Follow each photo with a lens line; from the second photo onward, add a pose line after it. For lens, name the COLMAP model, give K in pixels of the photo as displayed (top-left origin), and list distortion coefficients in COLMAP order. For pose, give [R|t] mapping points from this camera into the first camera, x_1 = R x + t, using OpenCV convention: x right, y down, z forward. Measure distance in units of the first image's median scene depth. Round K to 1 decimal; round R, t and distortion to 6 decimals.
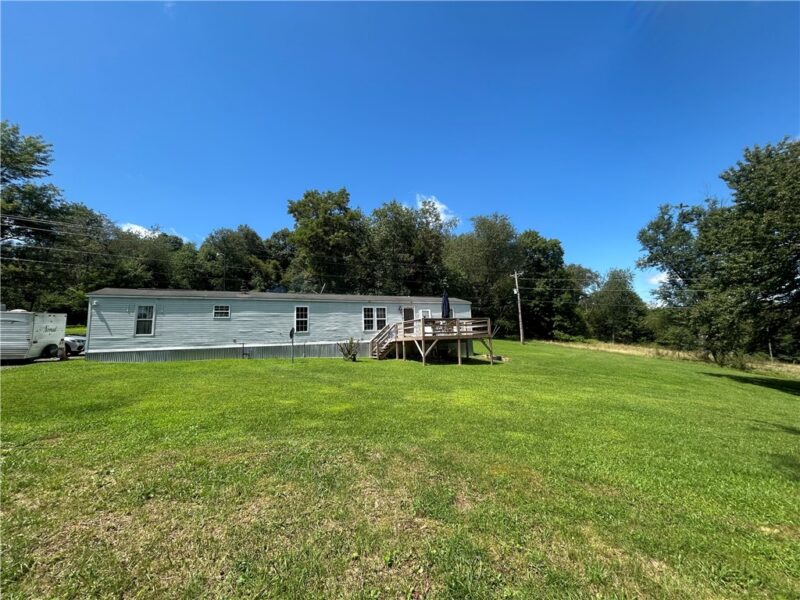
lens RADIAL K [[323.3, 0, 389.8], [0, 323.3, 287.6], [0, 0, 1]] dist [-0.004209, 0.000797]
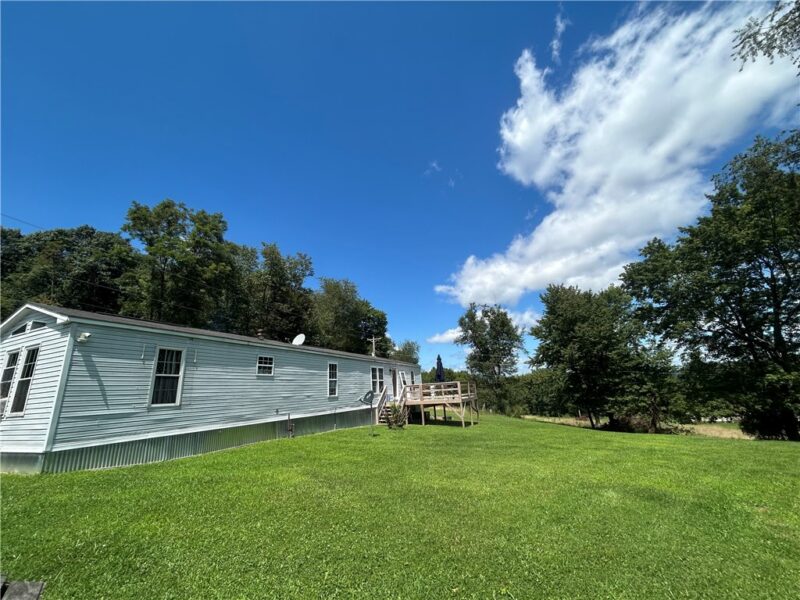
lens RADIAL K [[323.3, 0, 396.4], [0, 323.3, 299.2], [0, 0, 1]] dist [-0.004209, 0.000797]
pose [[0.751465, 0.180562, 0.634585, -0.703597], [-0.089340, 0.980812, -0.173281, 0.027955], [-0.653696, 0.073520, 0.753177, 0.282786]]
